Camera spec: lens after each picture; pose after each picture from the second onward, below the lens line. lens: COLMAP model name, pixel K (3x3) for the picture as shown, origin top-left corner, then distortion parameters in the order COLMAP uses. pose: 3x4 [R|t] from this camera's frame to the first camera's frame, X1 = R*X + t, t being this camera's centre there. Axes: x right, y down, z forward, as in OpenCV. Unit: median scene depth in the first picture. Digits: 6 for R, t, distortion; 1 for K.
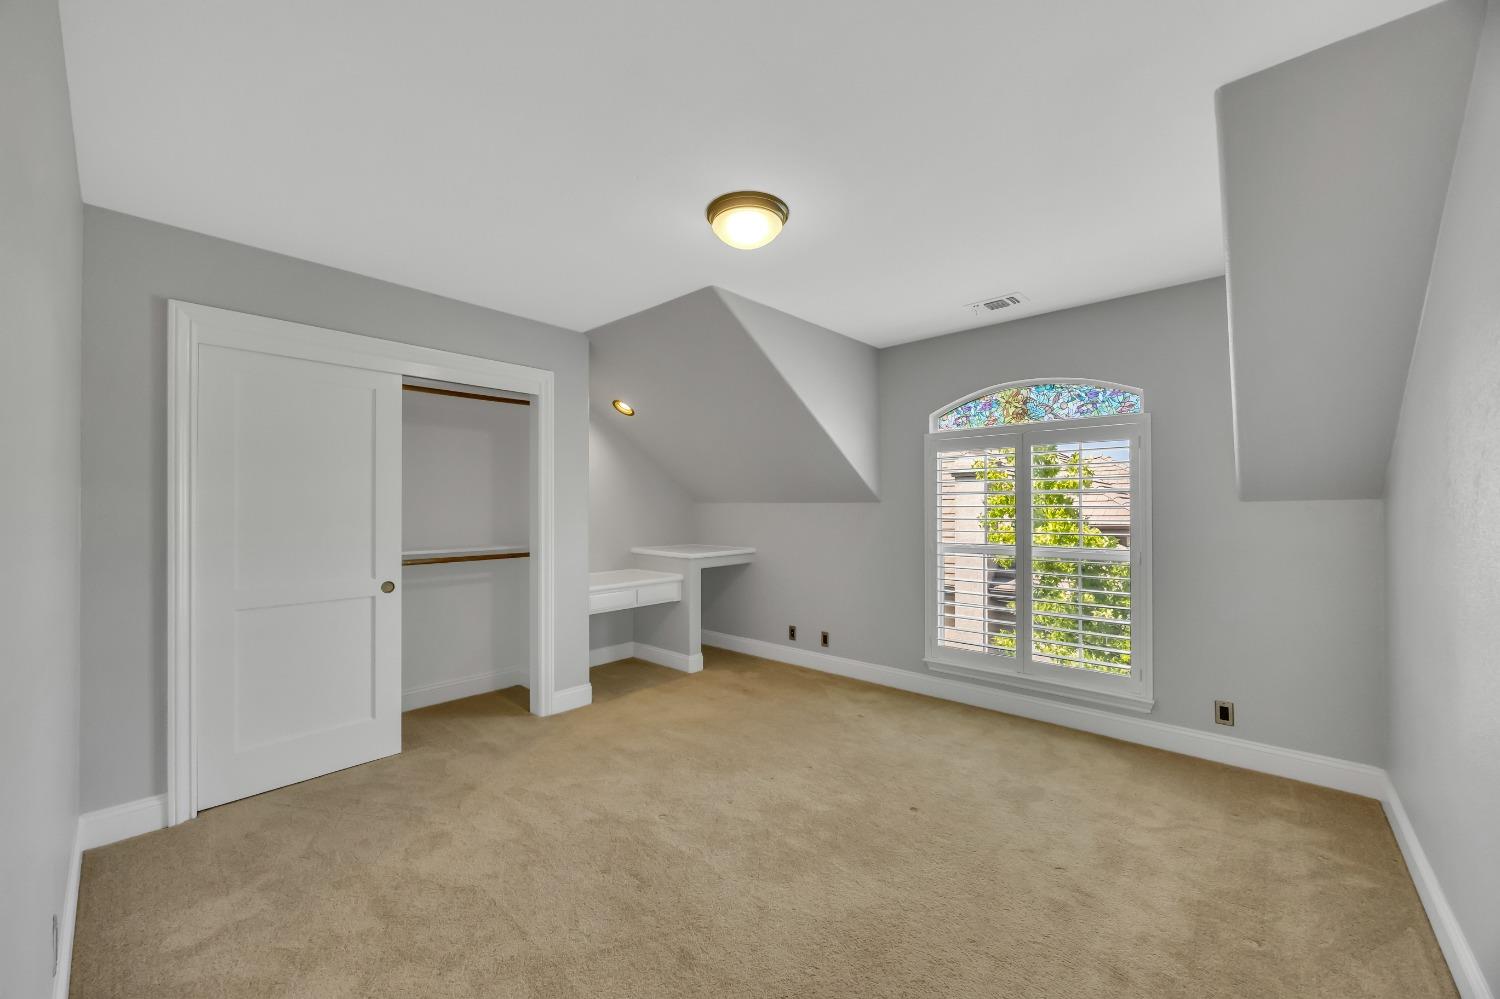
lens RADIAL K [[569.1, 0, 756.6], [0, 569.1, 503.8], [0, 0, 1]] dist [-0.003709, 0.000900]
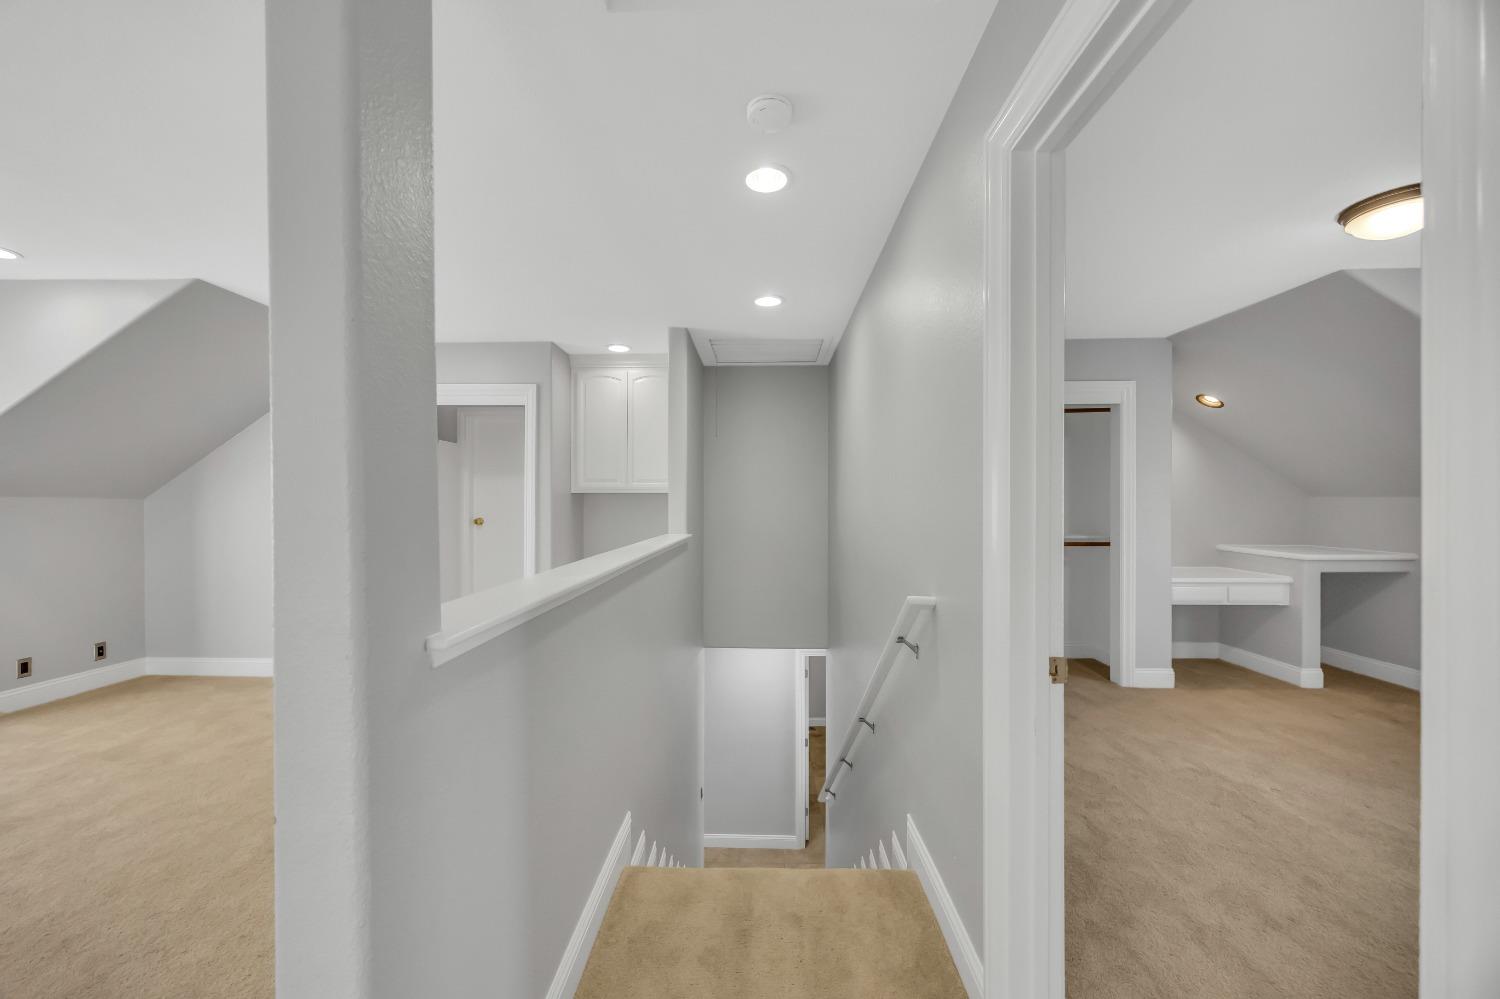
lens RADIAL K [[569.1, 0, 742.6], [0, 569.1, 501.7], [0, 0, 1]] dist [-0.003709, 0.000900]
pose [[0.634802, 0.004732, -0.772661, 0.014888], [0.002372, 0.999965, 0.008073, -0.006326], [0.772671, -0.006958, 0.634768, -0.296348]]
